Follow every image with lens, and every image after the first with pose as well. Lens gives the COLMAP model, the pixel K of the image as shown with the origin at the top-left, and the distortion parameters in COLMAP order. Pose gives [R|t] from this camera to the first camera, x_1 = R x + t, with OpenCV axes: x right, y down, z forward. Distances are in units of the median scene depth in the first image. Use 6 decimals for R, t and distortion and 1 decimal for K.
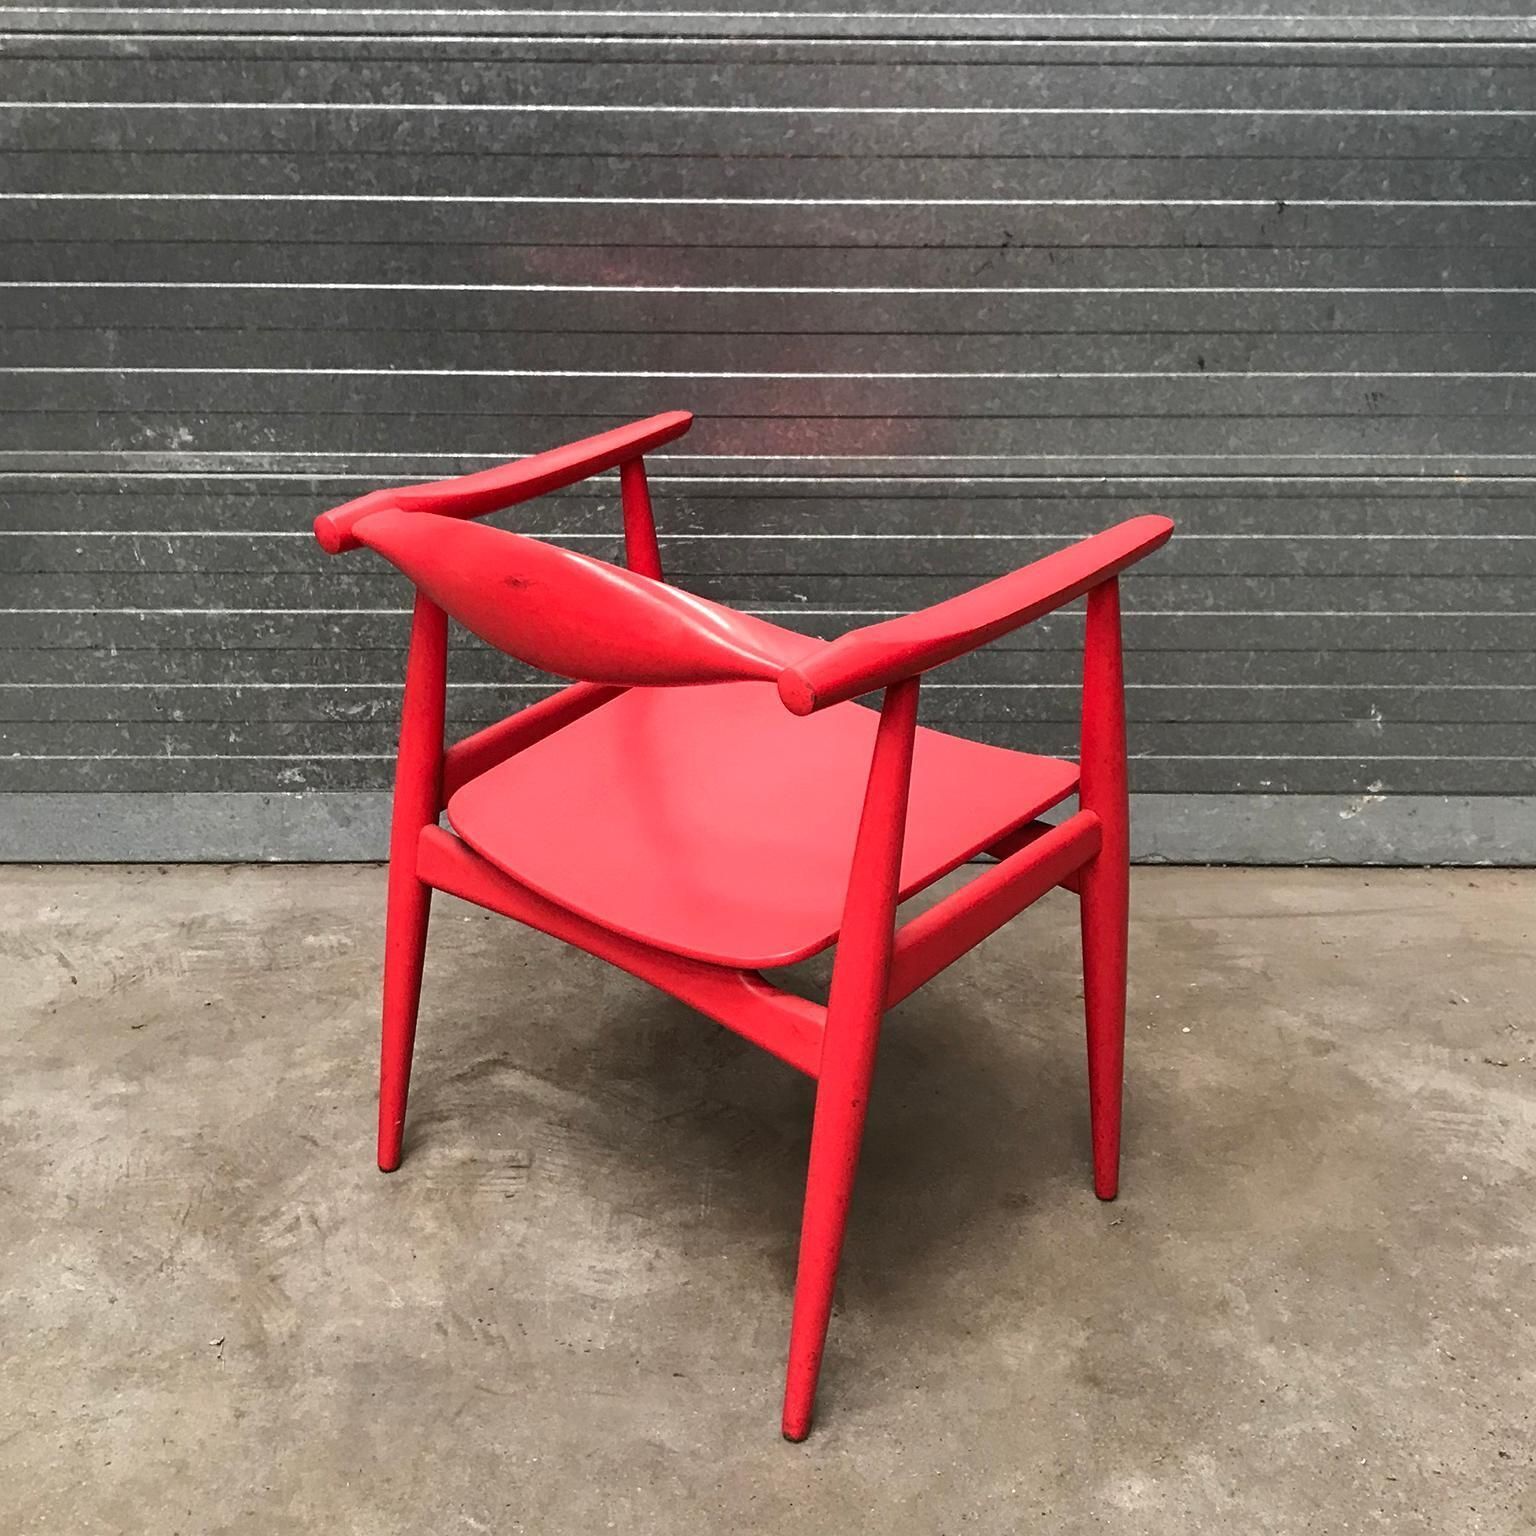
lens RADIAL K [[1966.4, 0, 771.4], [0, 1966.4, 669.8], [0, 0, 1]] dist [0.016399, 0.000000]
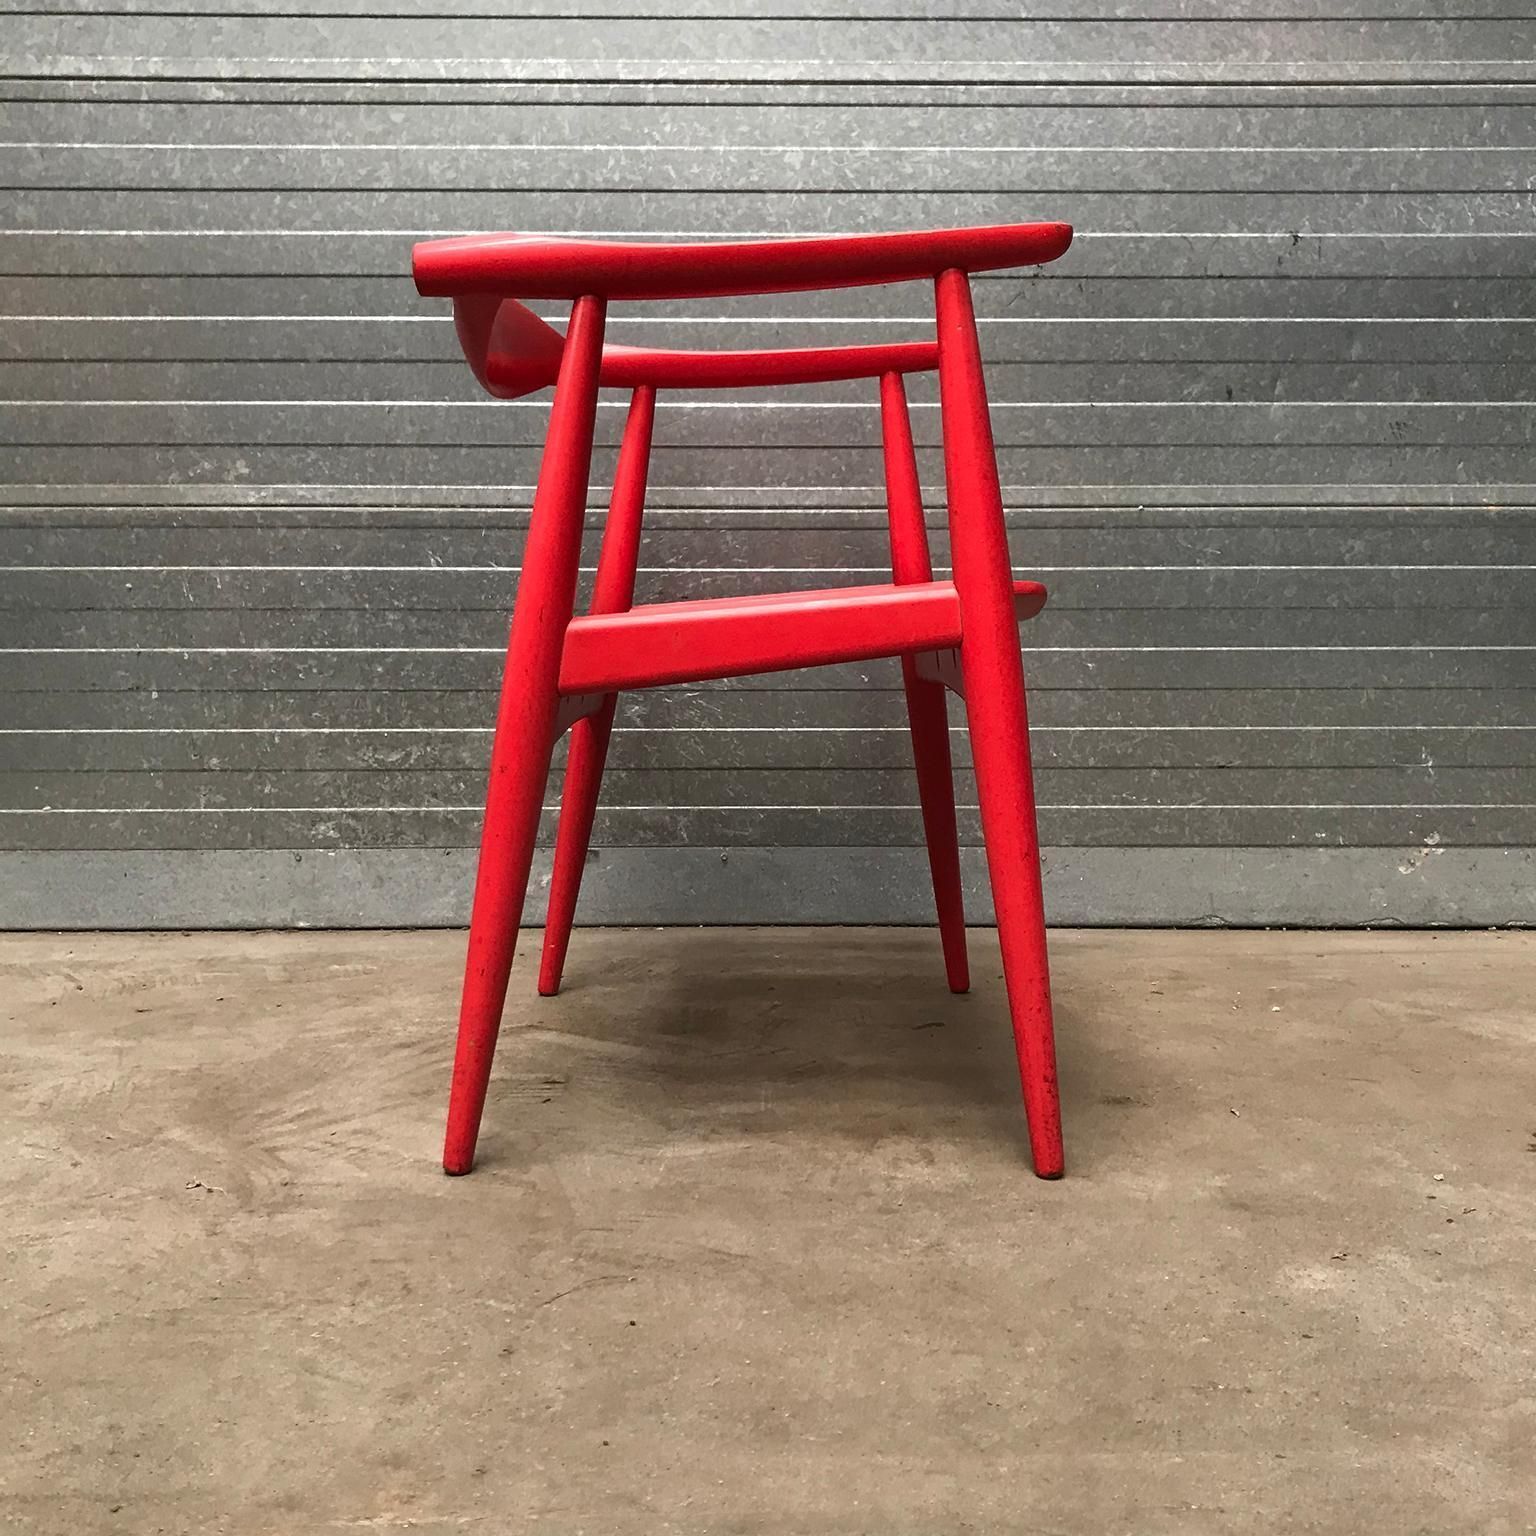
lens RADIAL K [[1717.4, 0, 771.2], [0, 1717.4, 755.4], [0, 0, 1]] dist [0.009585, 0.000000]
pose [[0.999966, -0.007954, 0.002210, -0.025925], [0.008256, 0.963119, -0.268948, 0.269851], [0.000010, 0.268957, 0.963152, 0.181033]]
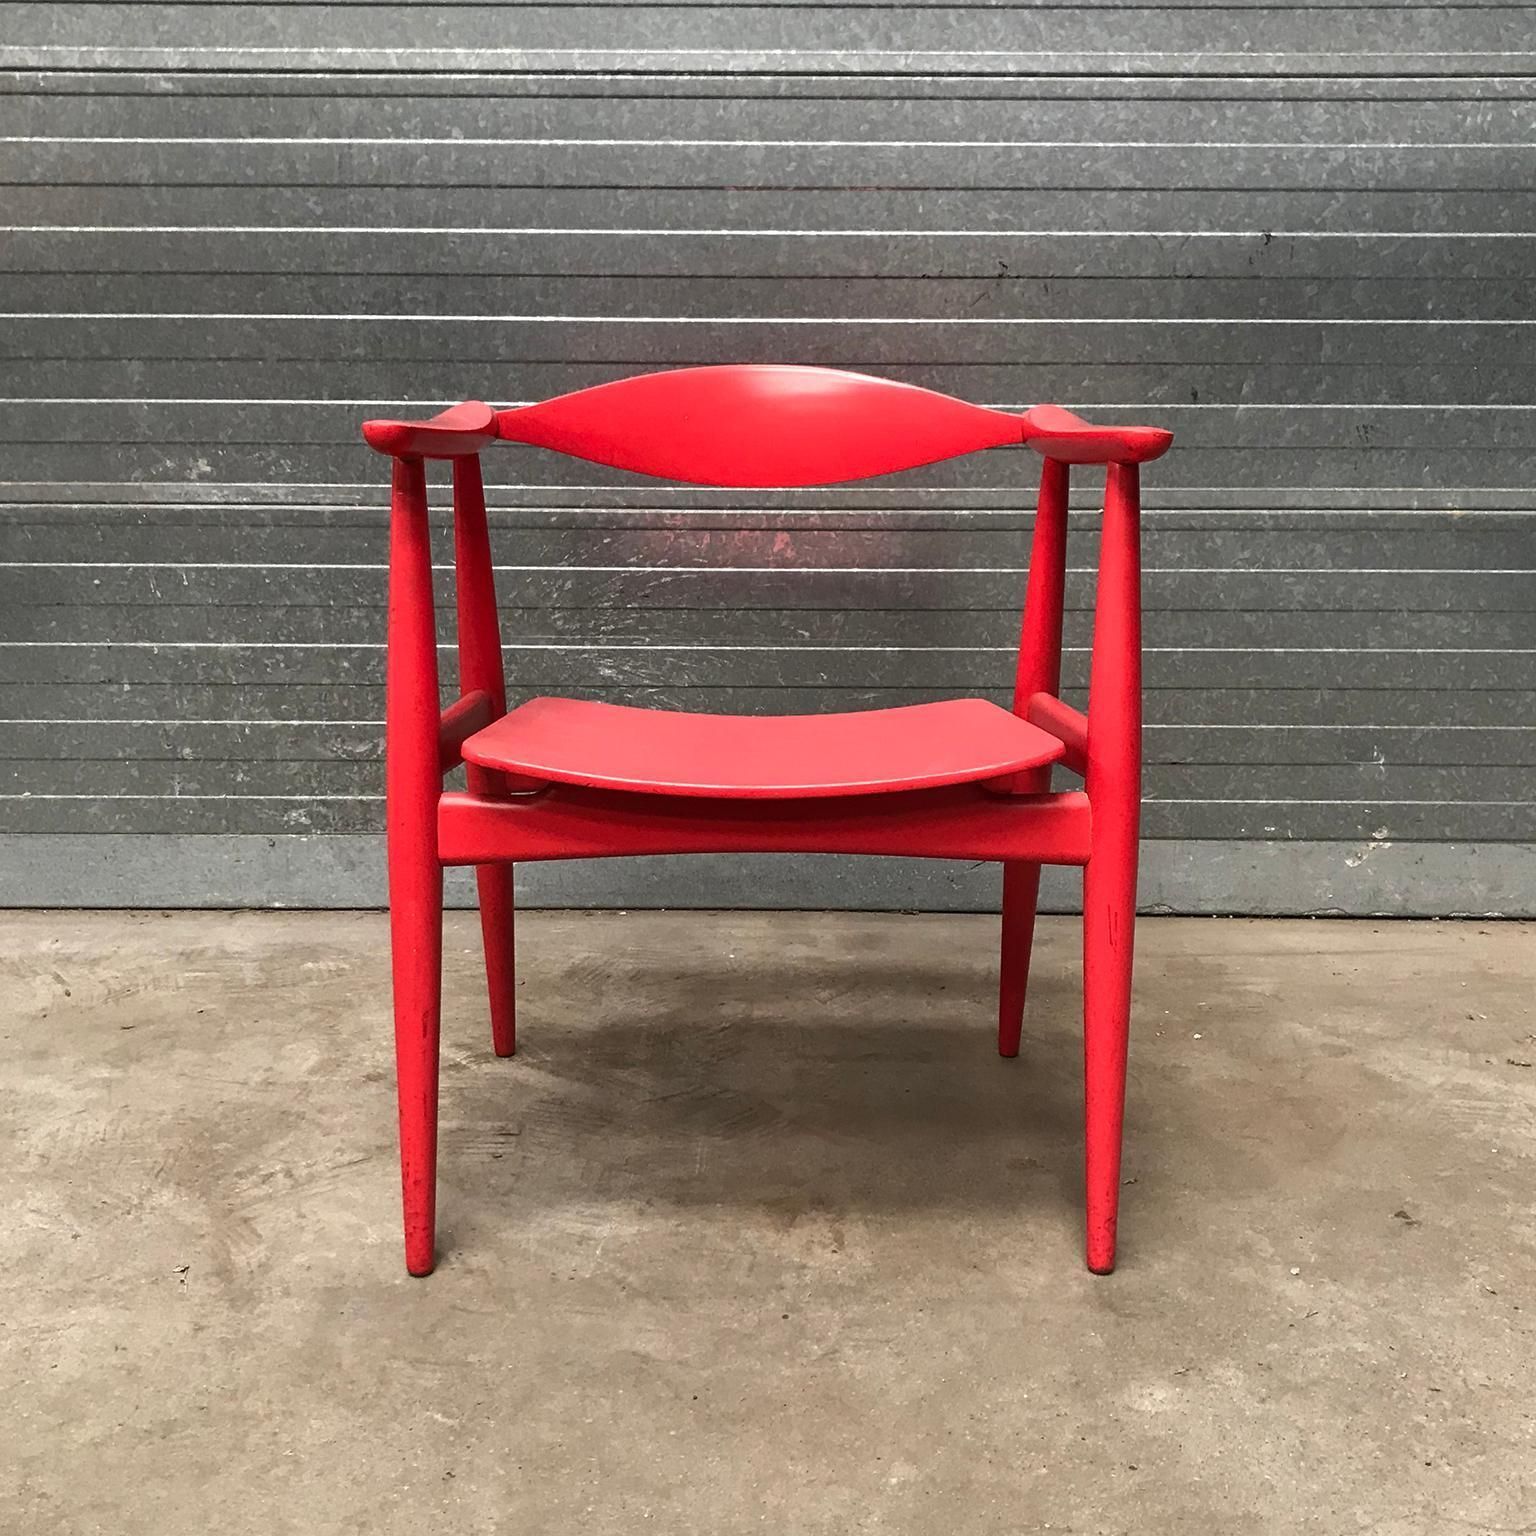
lens RADIAL K [[1854.2, 0, 761.9], [0, 1854.2, 754.6], [0, 0, 1]] dist [0.008091, 0.000000]
pose [[0.999895, 0.001286, -0.014422, 0.007669], [-0.003166, 0.991369, -0.131065, 0.157506], [0.014129, 0.131097, 0.991269, 0.064777]]
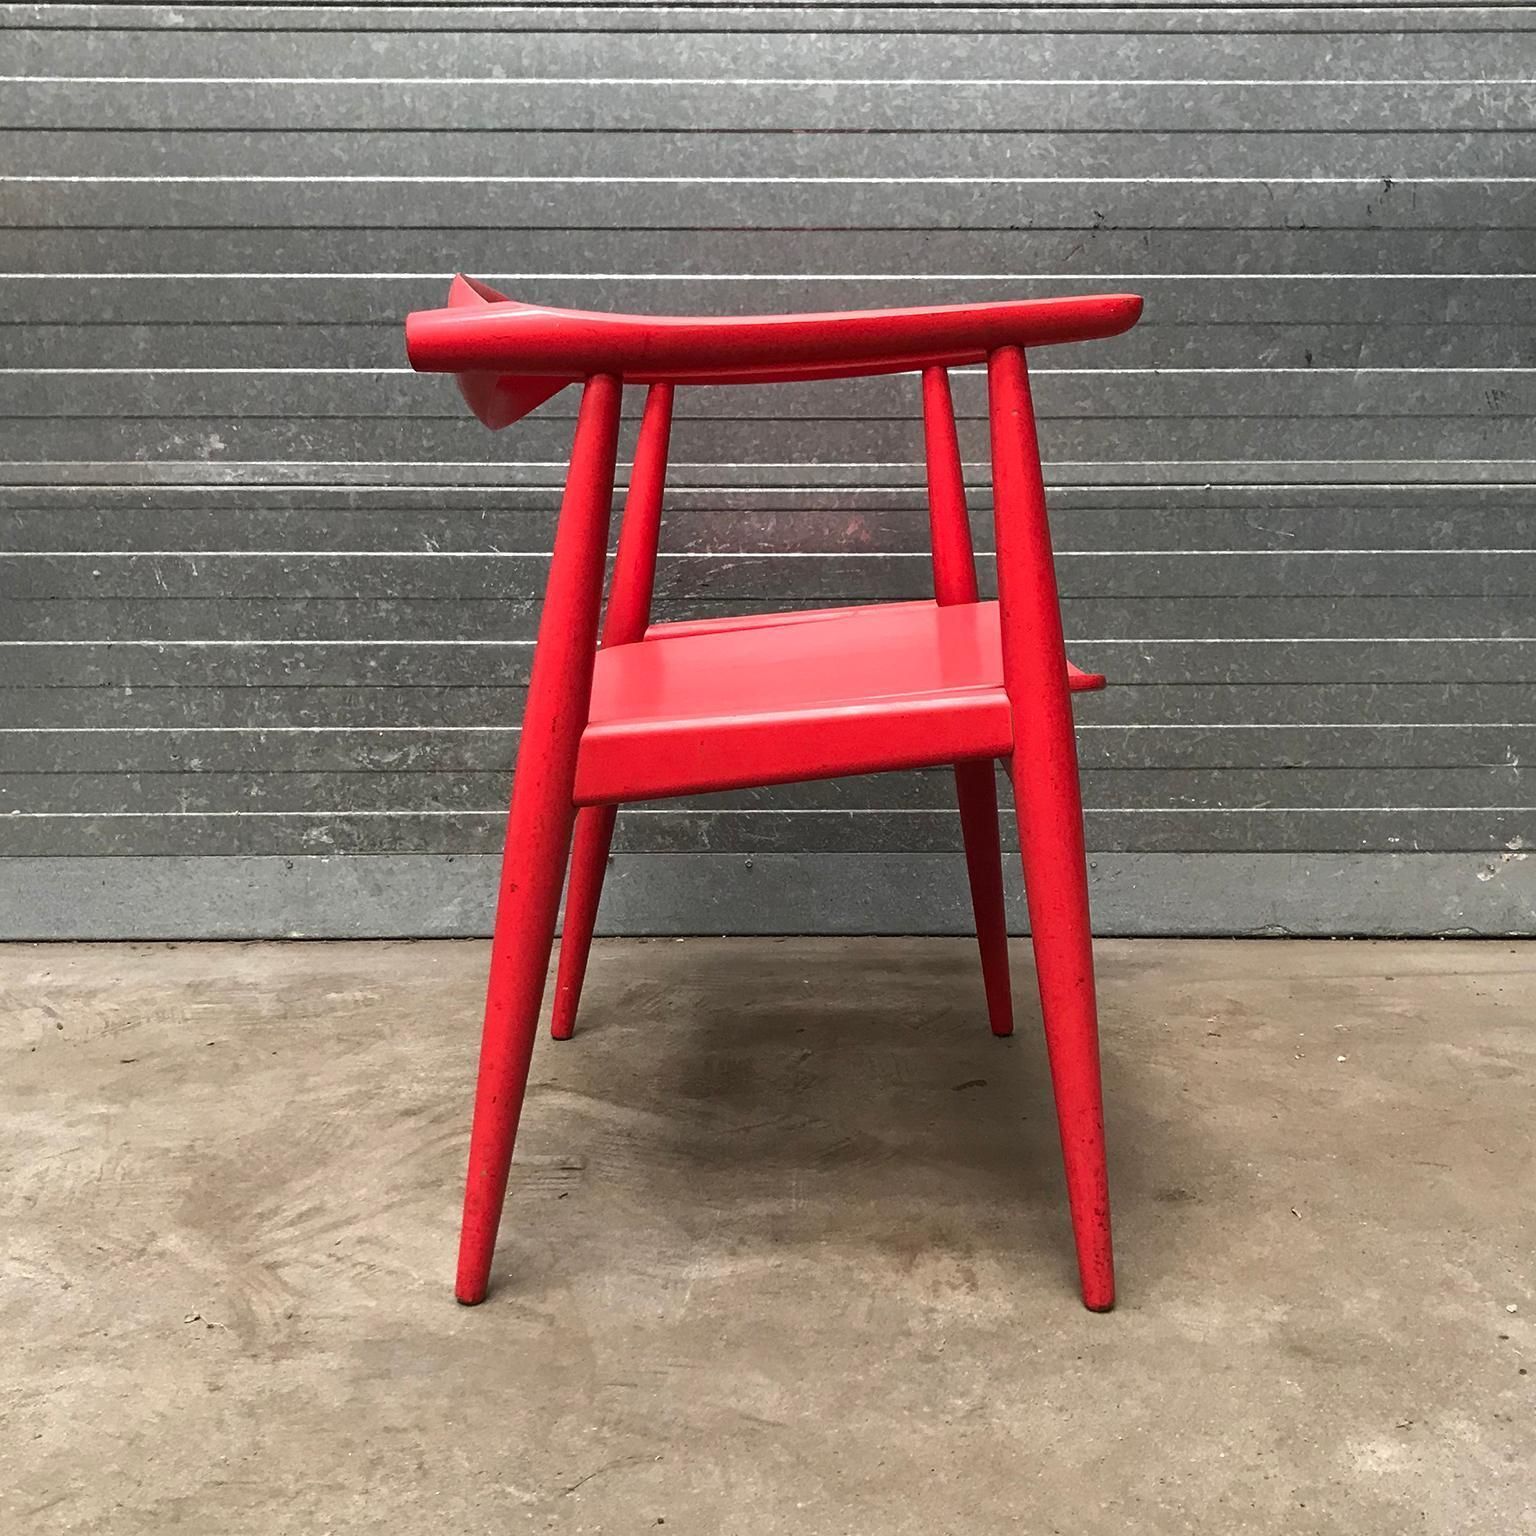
lens RADIAL K [[1854.2, 0, 790.3], [0, 1854.2, 775.9], [0, 0, 1]] dist [0.008091, 0.000000]
pose [[0.999972, -0.007438, 0.000032, -0.028685], [0.007332, 0.985054, -0.172090, 0.189517], [0.001249, 0.172085, 0.985081, 0.167771]]
